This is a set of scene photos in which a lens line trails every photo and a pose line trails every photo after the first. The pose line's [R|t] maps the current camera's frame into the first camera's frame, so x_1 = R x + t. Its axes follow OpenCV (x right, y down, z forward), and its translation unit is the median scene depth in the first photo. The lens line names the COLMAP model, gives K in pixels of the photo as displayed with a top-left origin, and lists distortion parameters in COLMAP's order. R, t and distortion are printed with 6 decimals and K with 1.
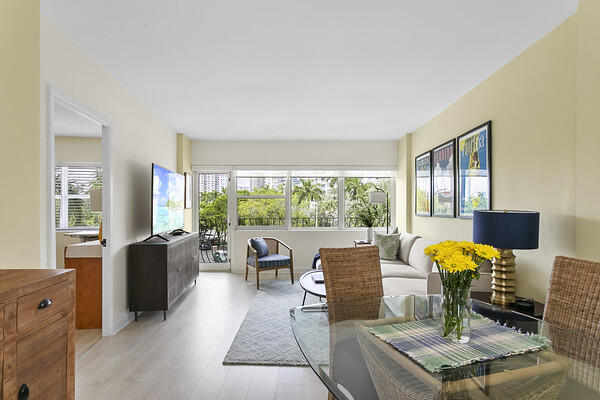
lens RADIAL K [[324.9, 0, 298.8], [0, 324.9, 211.2], [0, 0, 1]] dist [-0.000974, -0.000202]
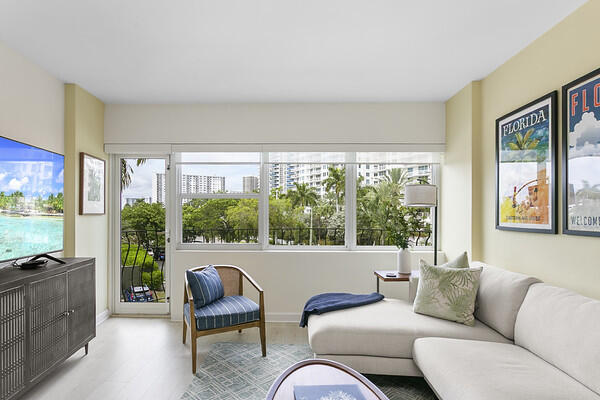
lens RADIAL K [[324.9, 0, 298.8], [0, 324.9, 211.2], [0, 0, 1]] dist [-0.000974, -0.000202]
pose [[0.999879, 0.003220, 0.015247, 0.025826], [-0.002972, 0.999863, -0.016276, -0.005805], [-0.015297, 0.016228, 0.999751, 0.414719]]
